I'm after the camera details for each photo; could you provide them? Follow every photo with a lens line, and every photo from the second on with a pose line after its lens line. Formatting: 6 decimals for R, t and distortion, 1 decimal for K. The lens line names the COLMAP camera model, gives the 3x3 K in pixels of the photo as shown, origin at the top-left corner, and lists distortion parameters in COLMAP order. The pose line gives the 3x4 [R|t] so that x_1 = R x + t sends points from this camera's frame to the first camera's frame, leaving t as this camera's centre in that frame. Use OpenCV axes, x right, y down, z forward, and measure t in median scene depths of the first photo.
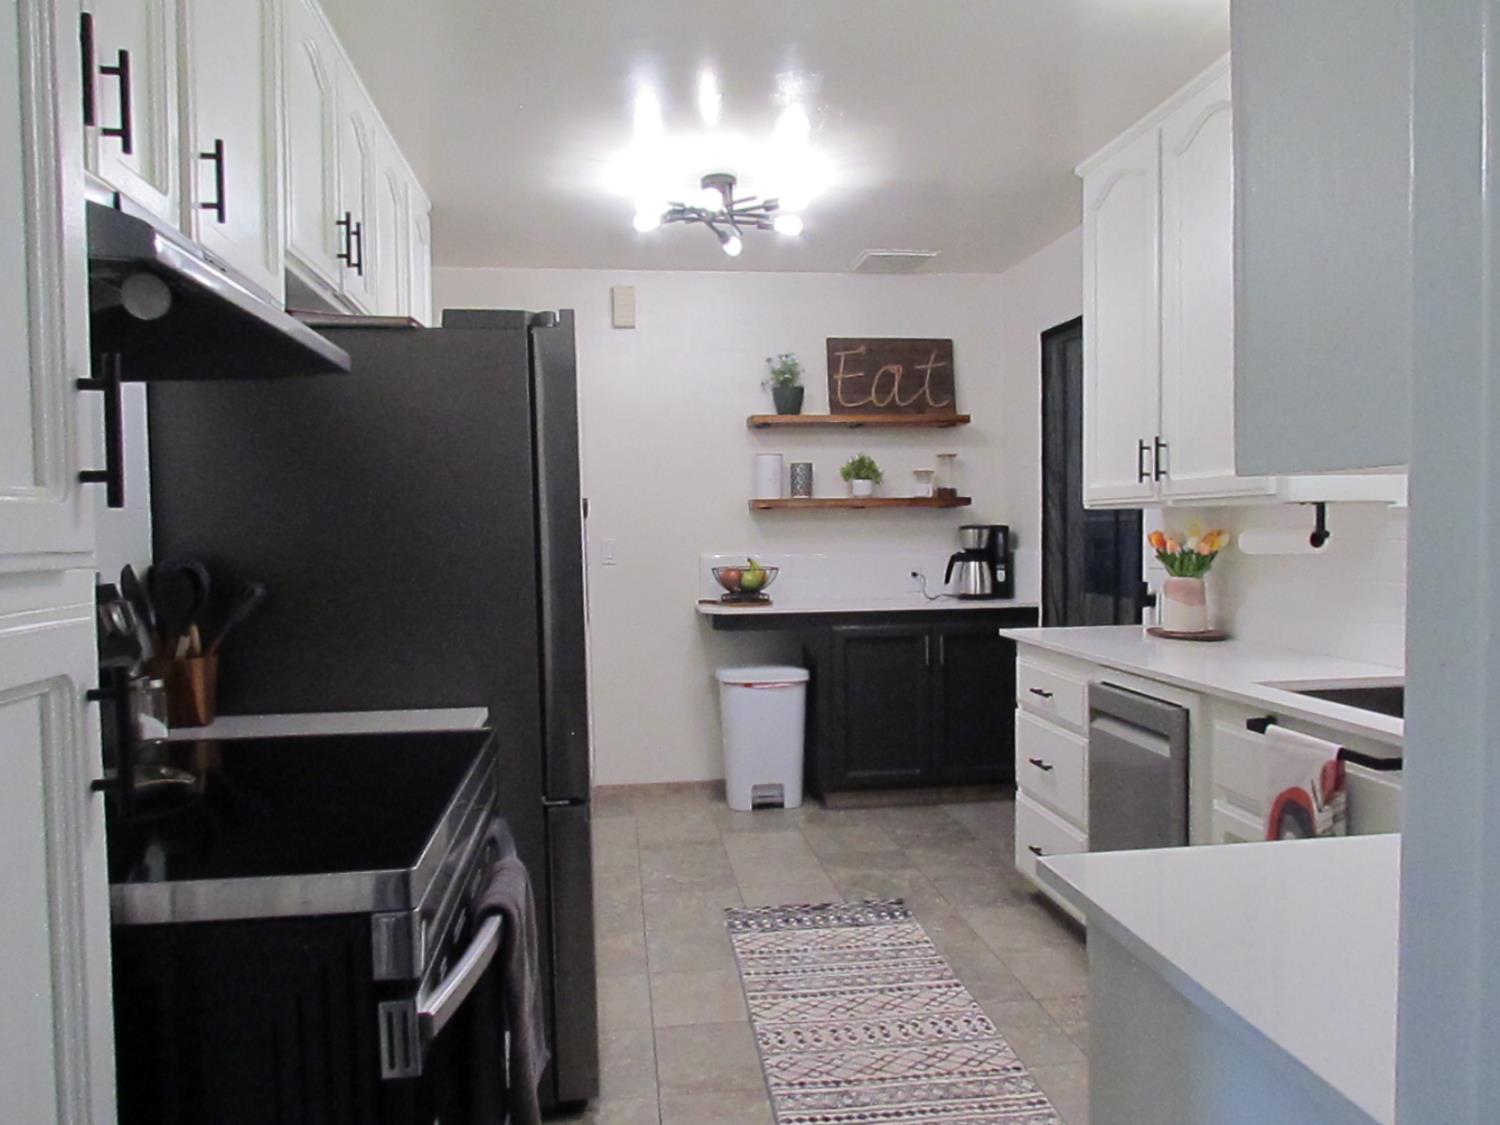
lens RADIAL K [[1065.9, 0, 750.0], [0, 1065.9, 562.5], [0, 0, 1]] dist [0.000643, 0.002185]
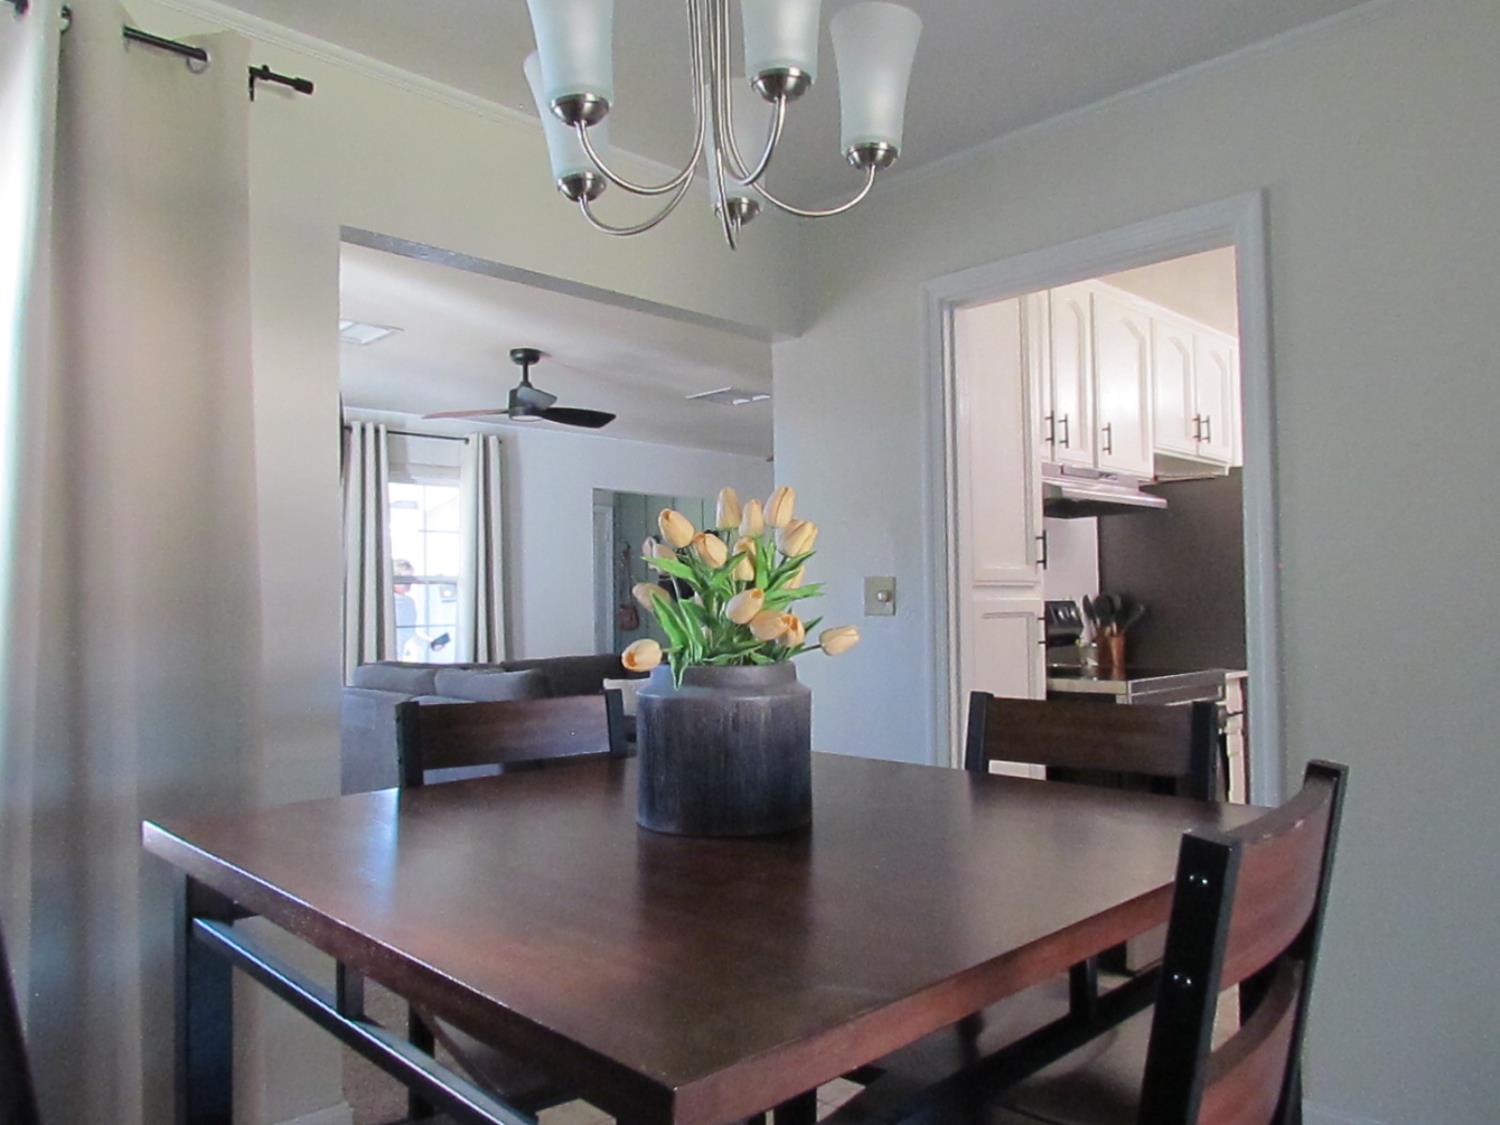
lens RADIAL K [[1065.9, 0, 750.0], [0, 1065.9, 562.5], [0, 0, 1]] dist [0.000643, 0.002185]
pose [[0.596850, -0.025332, -0.801953, 0.972105], [-0.021456, 0.998640, -0.047513, 0.067277], [0.802066, 0.045565, 0.595495, -1.122623]]
